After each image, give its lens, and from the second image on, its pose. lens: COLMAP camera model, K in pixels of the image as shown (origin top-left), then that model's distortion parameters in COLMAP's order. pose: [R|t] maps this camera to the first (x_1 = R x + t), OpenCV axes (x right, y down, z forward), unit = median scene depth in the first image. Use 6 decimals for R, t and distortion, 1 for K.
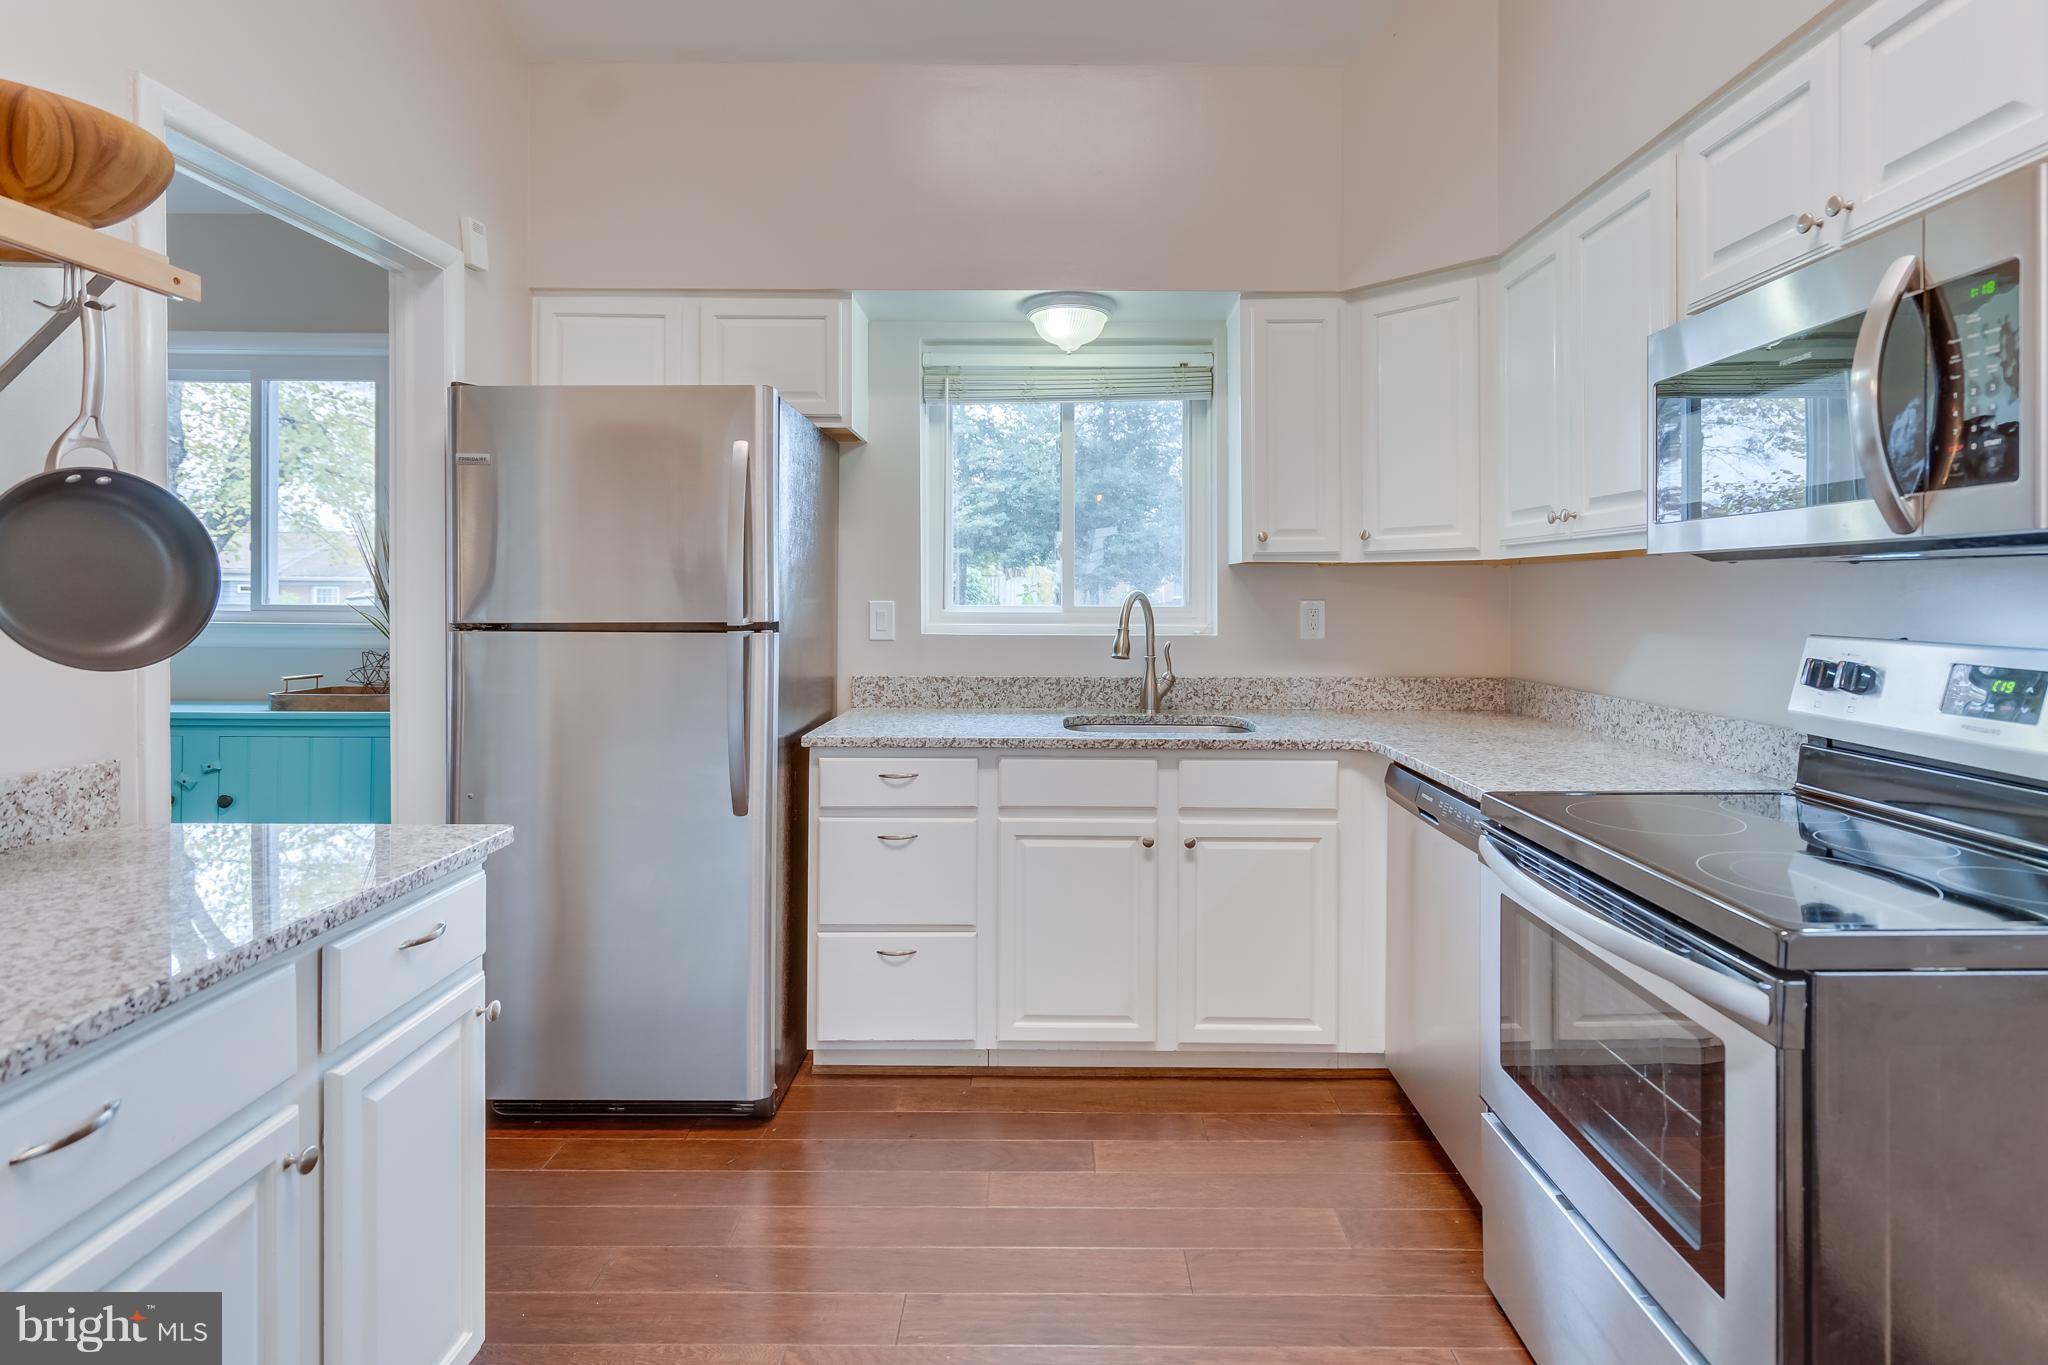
lens RADIAL K [[1016.0, 0, 1036.4], [0, 1016.0, 596.8], [0, 0, 1]] dist [-0.002244, 0.000721]
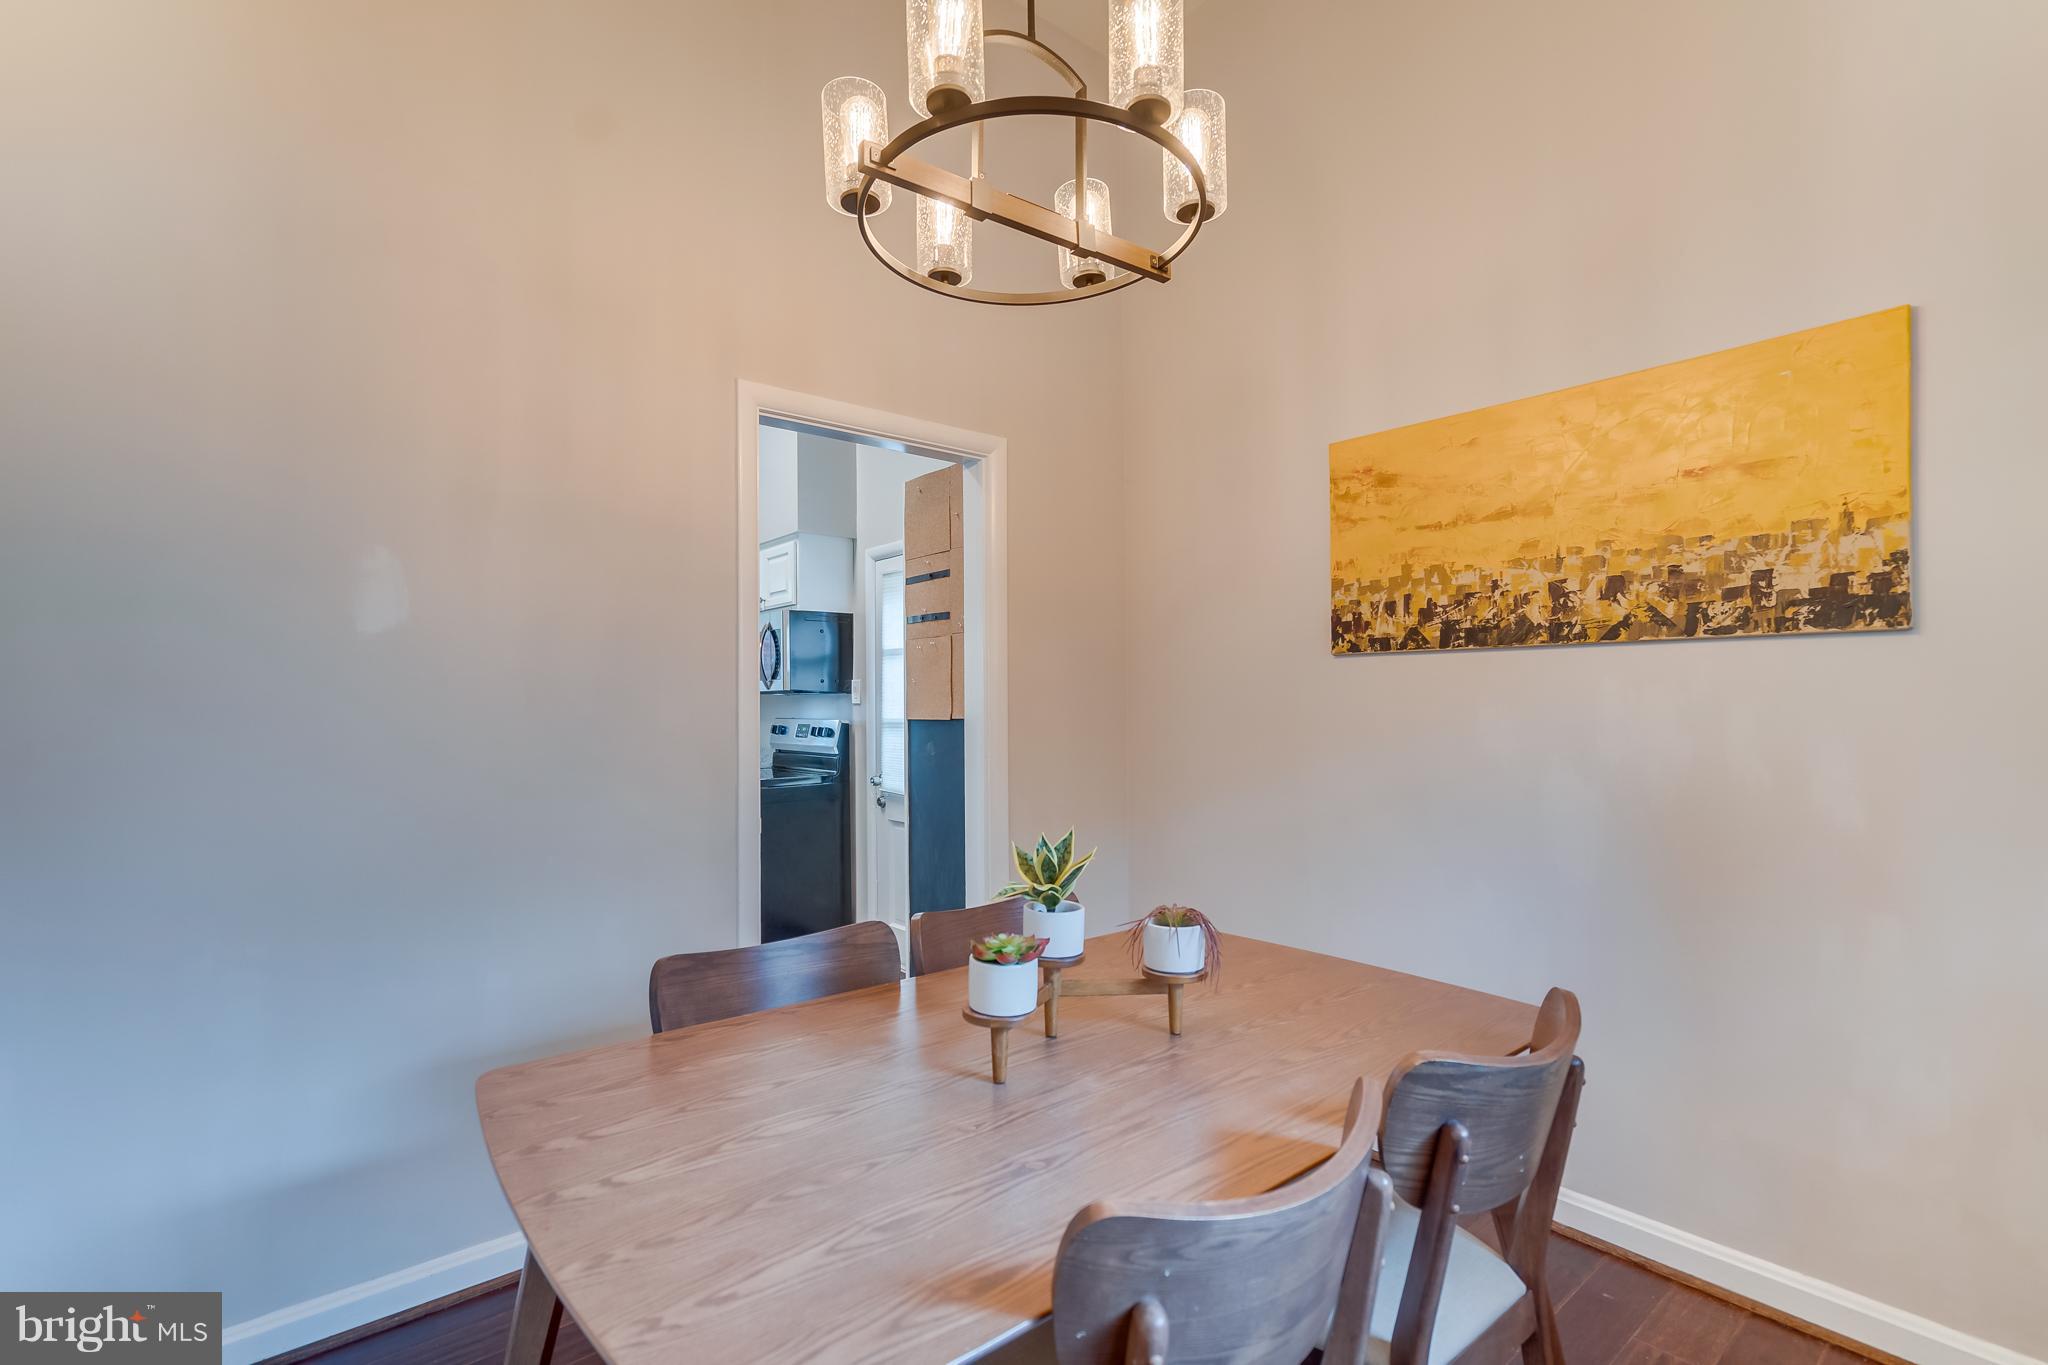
lens RADIAL K [[938.2, 0, 1016.3], [0, 938.2, 686.0], [0, 0, 1]] dist [-0.000918, -0.000370]
pose [[0.756164, 0.006228, 0.654352, -0.408797], [0.011927, 0.999657, -0.023297, 0.011261], [-0.654273, 0.025421, 0.755831, -1.202845]]
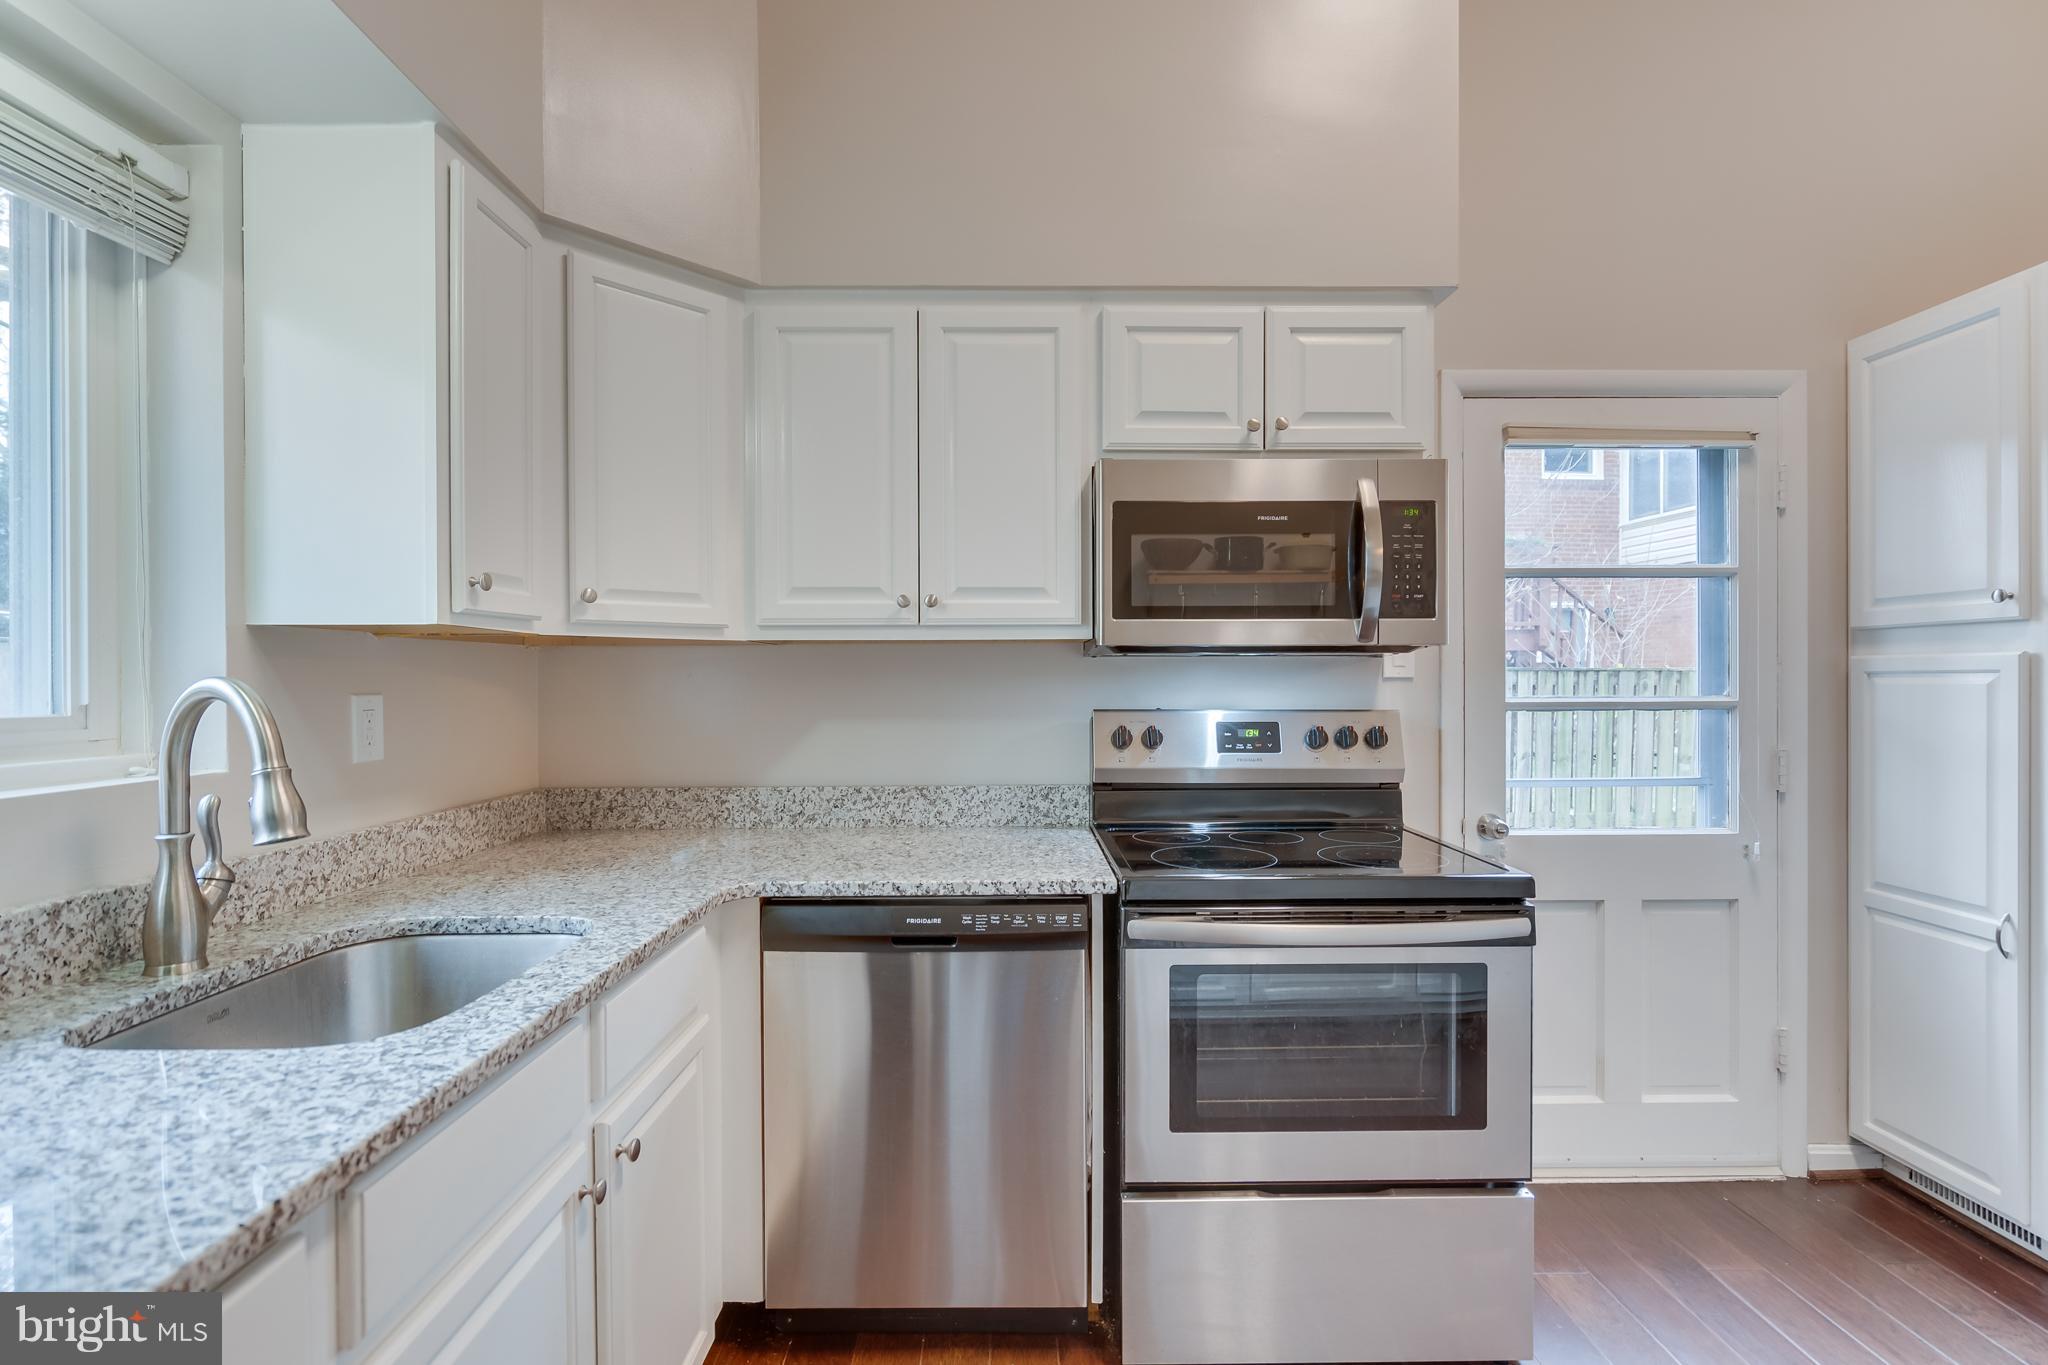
lens RADIAL K [[938.2, 0, 1016.3], [0, 938.2, 686.0], [0, 0, 1]] dist [-0.000918, -0.000370]
pose [[-0.026024, -0.005592, 0.999646, -0.339236], [0.008906, 0.999943, 0.005825, -0.001793], [-0.999622, 0.009054, -0.025973, 0.799285]]
